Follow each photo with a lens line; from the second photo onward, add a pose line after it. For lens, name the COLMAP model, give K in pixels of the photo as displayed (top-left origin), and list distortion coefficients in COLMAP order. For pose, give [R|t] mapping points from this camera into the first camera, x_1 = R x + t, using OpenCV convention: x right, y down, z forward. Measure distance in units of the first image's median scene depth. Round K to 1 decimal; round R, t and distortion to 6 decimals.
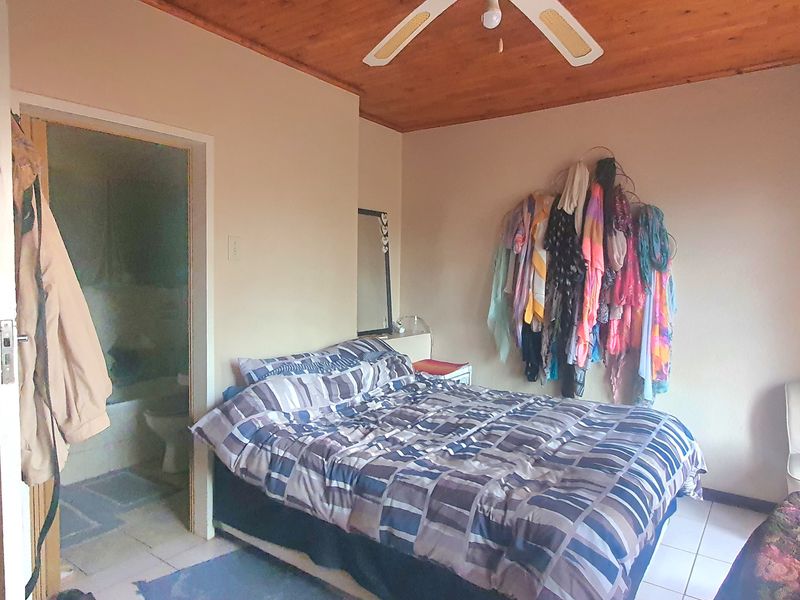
lens RADIAL K [[513.9, 0, 400.2], [0, 513.9, 306.2], [0, 0, 1]] dist [0.004831, 0.000813]
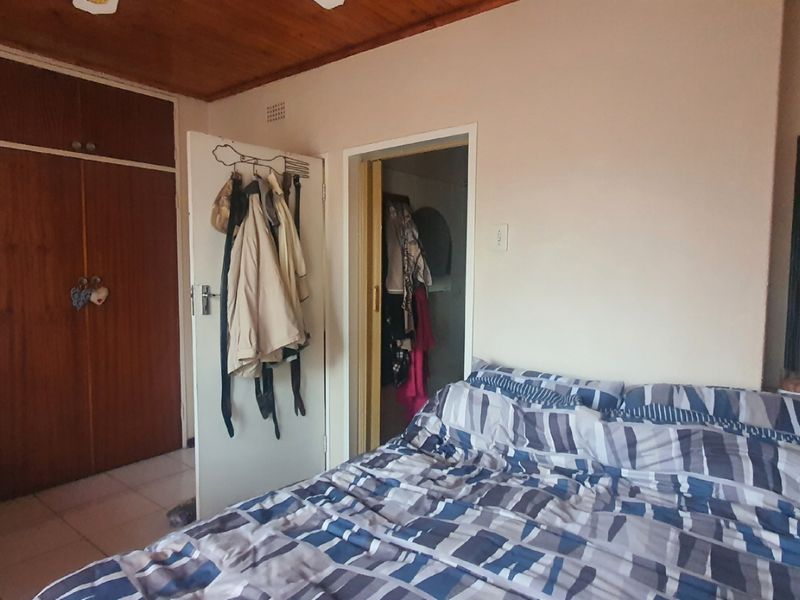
lens RADIAL K [[513.9, 0, 400.2], [0, 513.9, 306.2], [0, 0, 1]] dist [0.004831, 0.000813]
pose [[-0.033128, 0.075307, -0.996610, 0.584946], [-0.067411, 0.994718, 0.077405, -0.050619], [0.997175, 0.069747, -0.027877, 0.852279]]
